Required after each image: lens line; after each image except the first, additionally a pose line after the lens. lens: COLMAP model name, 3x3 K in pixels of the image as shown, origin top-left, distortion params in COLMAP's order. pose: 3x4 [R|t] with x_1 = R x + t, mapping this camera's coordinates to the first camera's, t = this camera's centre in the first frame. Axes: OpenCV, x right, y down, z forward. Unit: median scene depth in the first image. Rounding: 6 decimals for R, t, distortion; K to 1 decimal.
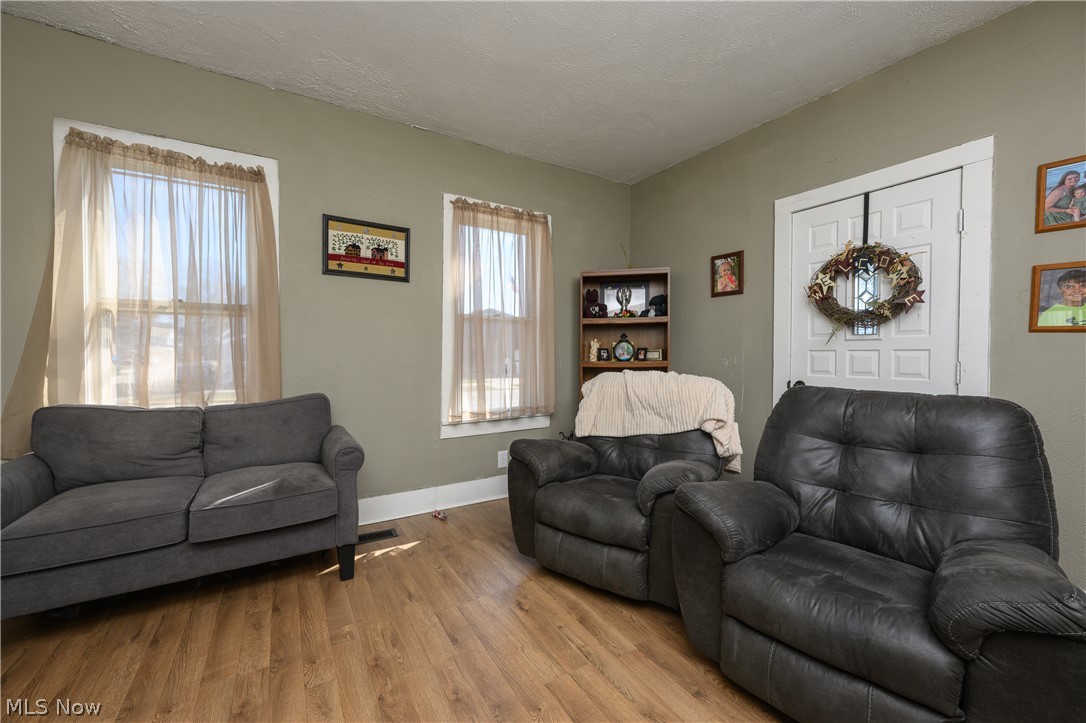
lens RADIAL K [[428.2, 0, 542.1], [0, 428.2, 360.8], [0, 0, 1]] dist [-0.001321, 0.000403]
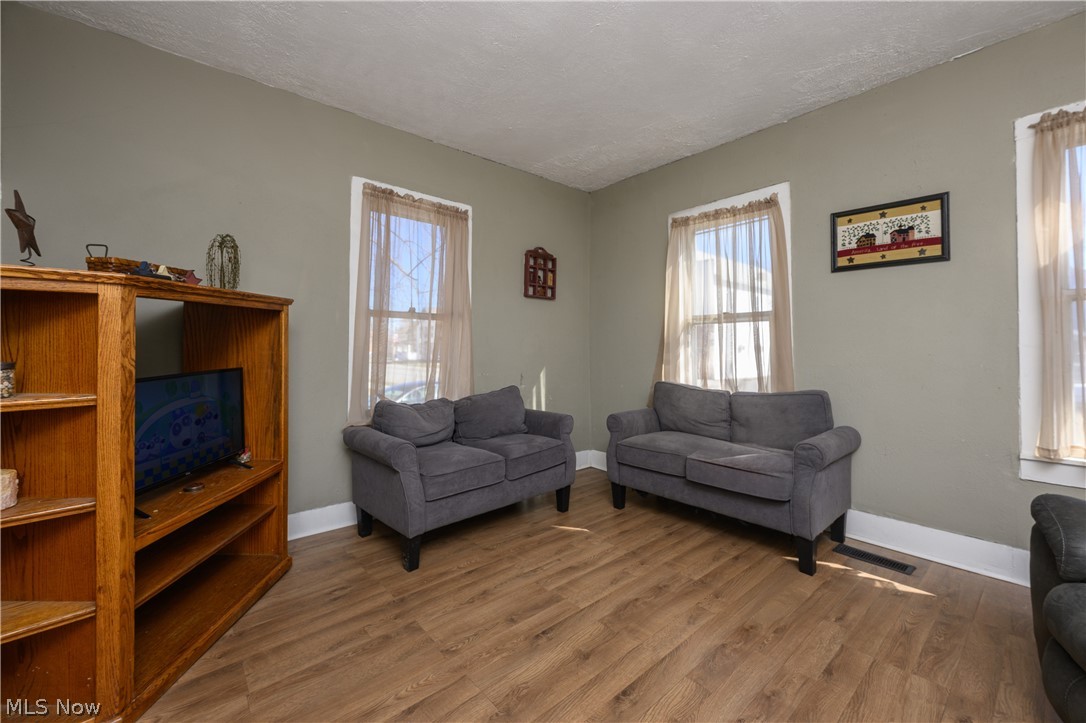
lens RADIAL K [[428.2, 0, 519.2], [0, 428.2, 341.4], [0, 0, 1]] dist [-0.001321, 0.000403]
pose [[0.138629, -0.020929, -0.990123, 0.404533], [-0.022487, 0.999452, -0.024274, -0.000481], [0.990089, 0.025630, 0.138082, 0.147302]]
